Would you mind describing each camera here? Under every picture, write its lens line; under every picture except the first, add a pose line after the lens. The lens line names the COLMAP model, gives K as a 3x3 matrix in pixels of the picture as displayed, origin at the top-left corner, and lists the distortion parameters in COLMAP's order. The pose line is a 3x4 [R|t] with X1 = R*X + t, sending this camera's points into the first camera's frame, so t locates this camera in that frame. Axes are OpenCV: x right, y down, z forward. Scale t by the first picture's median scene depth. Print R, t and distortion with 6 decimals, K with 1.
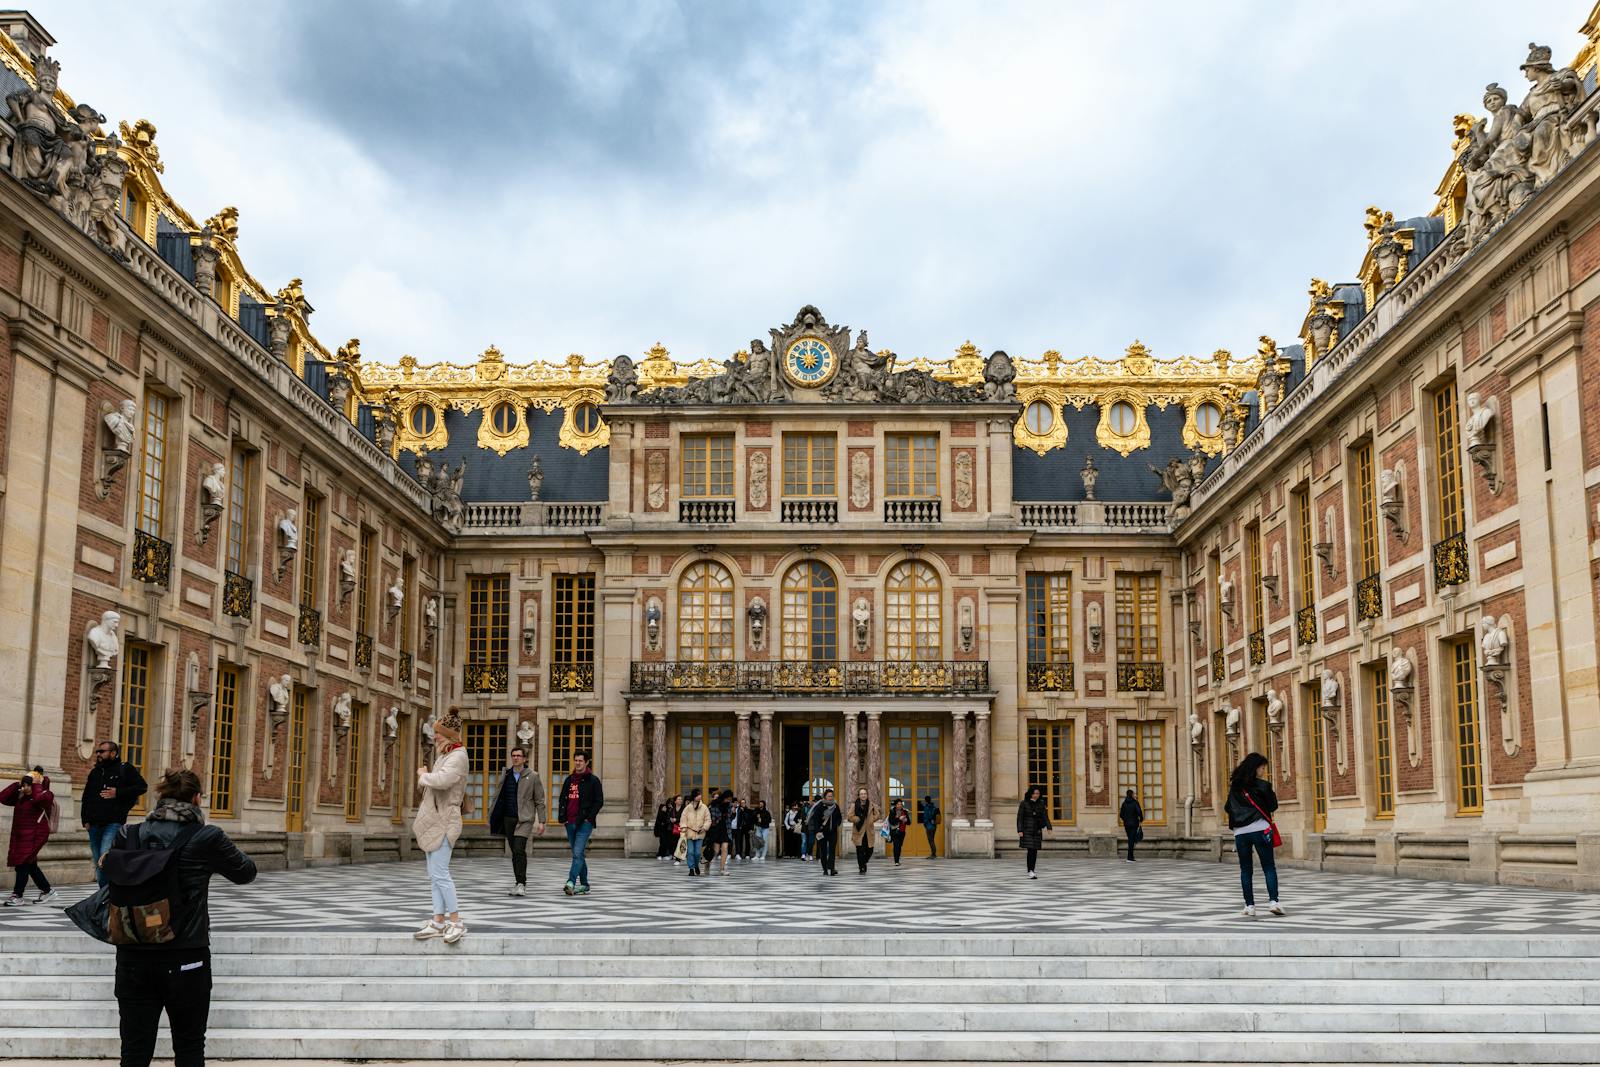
lens RADIAL K [[1787.8, 0, 804.1], [0, 1787.8, 523.7], [0, 0, 1]] dist [-0.060853, 0.000000]
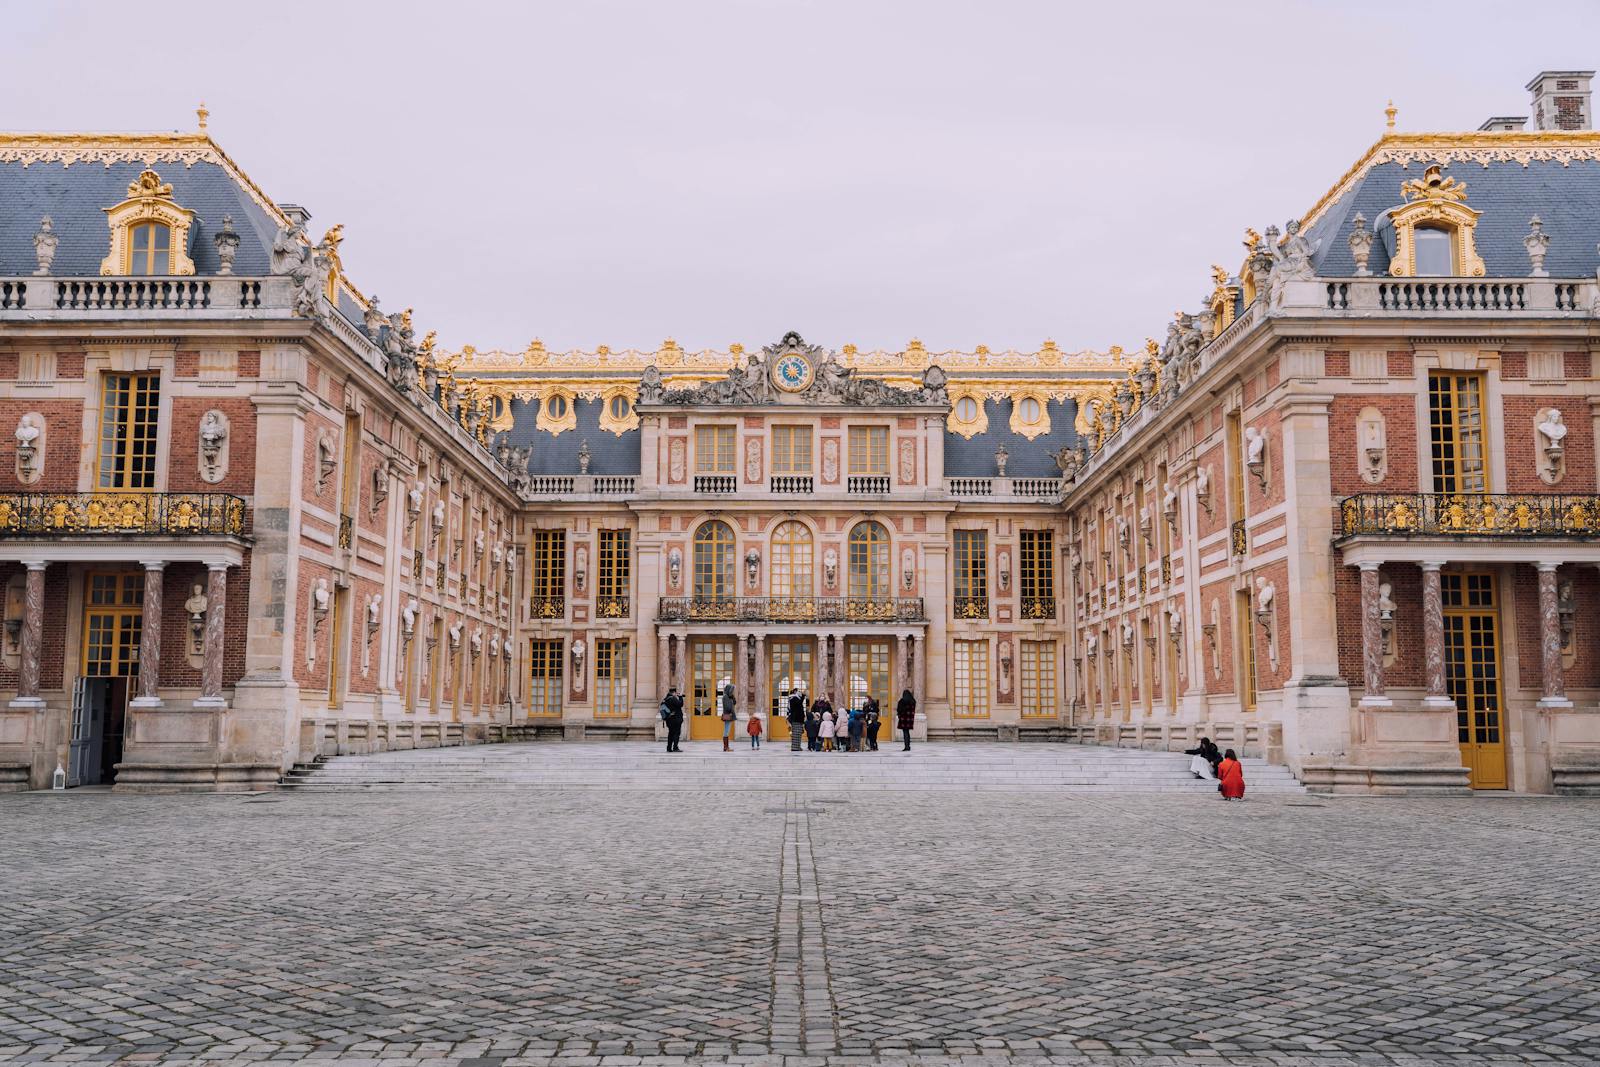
lens RADIAL K [[1511.5, 0, 795.9], [0, 1511.5, 542.1], [0, 0, 1]] dist [0.009513, 0.000000]
pose [[0.999958, 0.002446, 0.008880, -0.004025], [-0.002903, 0.998652, 0.051832, -0.022516], [-0.008741, -0.051856, 0.998616, -0.133531]]
